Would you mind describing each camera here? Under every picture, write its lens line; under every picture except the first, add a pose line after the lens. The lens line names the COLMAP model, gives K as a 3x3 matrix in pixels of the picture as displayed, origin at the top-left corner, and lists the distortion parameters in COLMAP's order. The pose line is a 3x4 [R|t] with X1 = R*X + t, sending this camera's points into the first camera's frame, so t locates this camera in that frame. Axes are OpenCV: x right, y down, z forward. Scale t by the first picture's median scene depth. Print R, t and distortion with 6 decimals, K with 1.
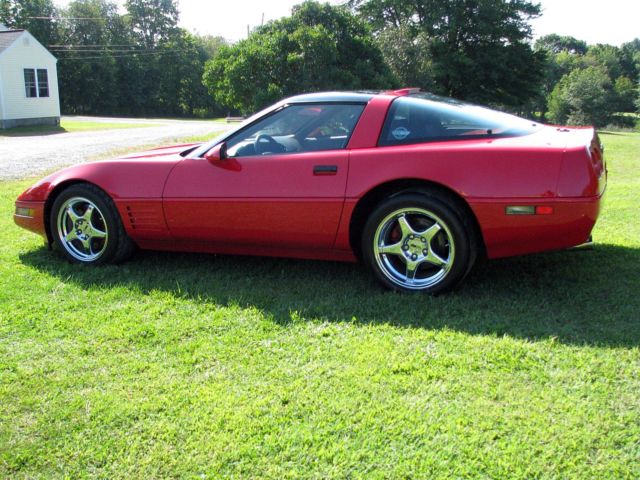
lens RADIAL K [[695.4, 0, 335.3], [0, 695.4, 237.3], [0, 0, 1]] dist [-0.207997, 0.307753]
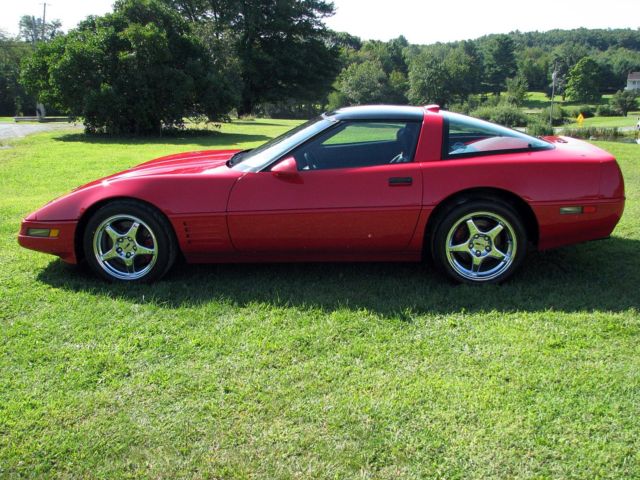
lens RADIAL K [[695.4, 0, 335.3], [0, 695.4, 237.3], [0, 0, 1]] dist [-0.207997, 0.307753]
pose [[0.948878, -0.057704, 0.310323, -0.450726], [0.054918, 0.998334, 0.017717, -0.031137], [-0.310828, 0.000231, 0.950466, -0.031978]]
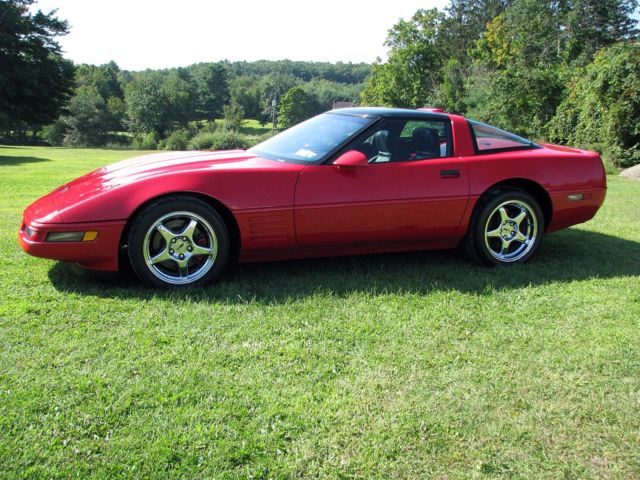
lens RADIAL K [[695.7, 0, 334.5], [0, 695.7, 241.8], [0, 0, 1]] dist [-0.210929, 0.314891]
pose [[0.742994, -0.084747, 0.663912, -0.949449], [0.098693, 0.994980, 0.016559, -0.017167], [-0.661982, 0.053220, 0.747628, 0.221637]]
